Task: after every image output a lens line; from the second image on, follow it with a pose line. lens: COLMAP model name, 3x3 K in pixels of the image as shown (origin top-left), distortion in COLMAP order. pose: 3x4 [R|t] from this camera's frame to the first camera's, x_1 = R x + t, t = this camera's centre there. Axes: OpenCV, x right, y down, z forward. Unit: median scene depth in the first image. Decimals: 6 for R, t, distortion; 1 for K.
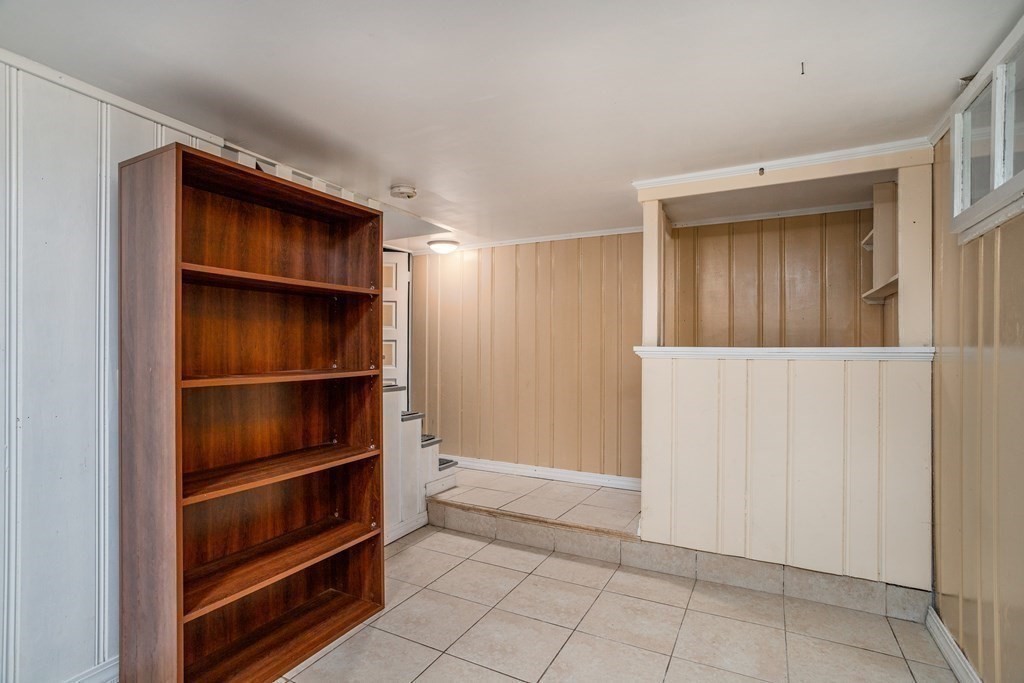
lens RADIAL K [[494.2, 0, 504.7], [0, 494.2, 342.3], [0, 0, 1]] dist [-0.028823, 0.000944]
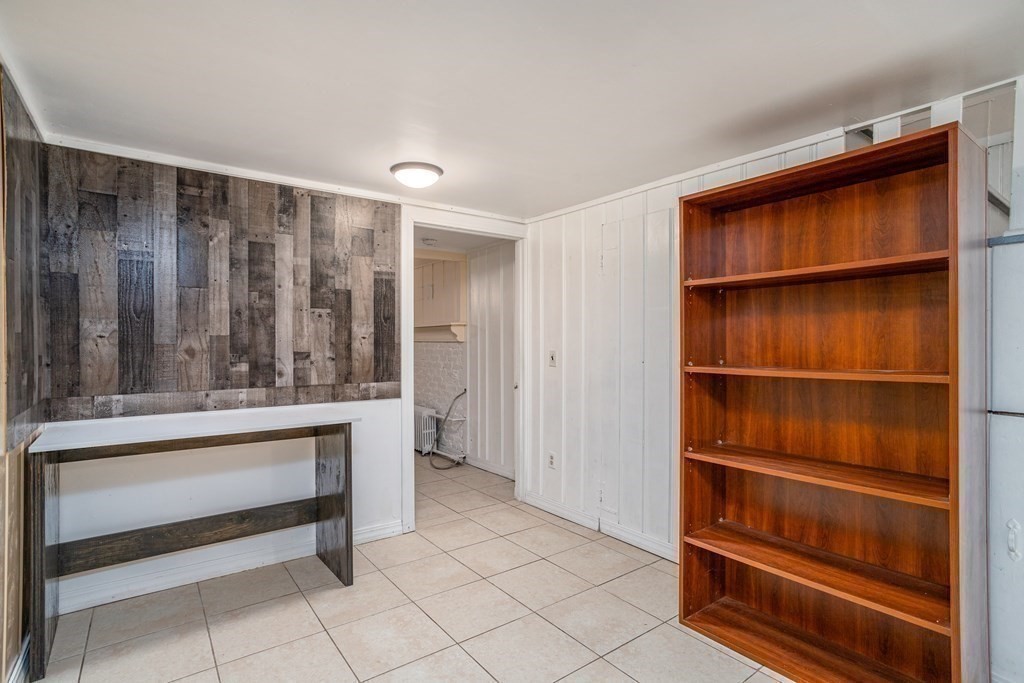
lens RADIAL K [[494.2, 0, 504.7], [0, 494.2, 342.3], [0, 0, 1]] dist [-0.028823, 0.000944]
pose [[-0.436739, -0.004766, -0.899575, 0.624190], [0.010762, 0.999887, -0.010522, 0.014868], [0.899524, -0.014277, -0.436639, 0.870390]]
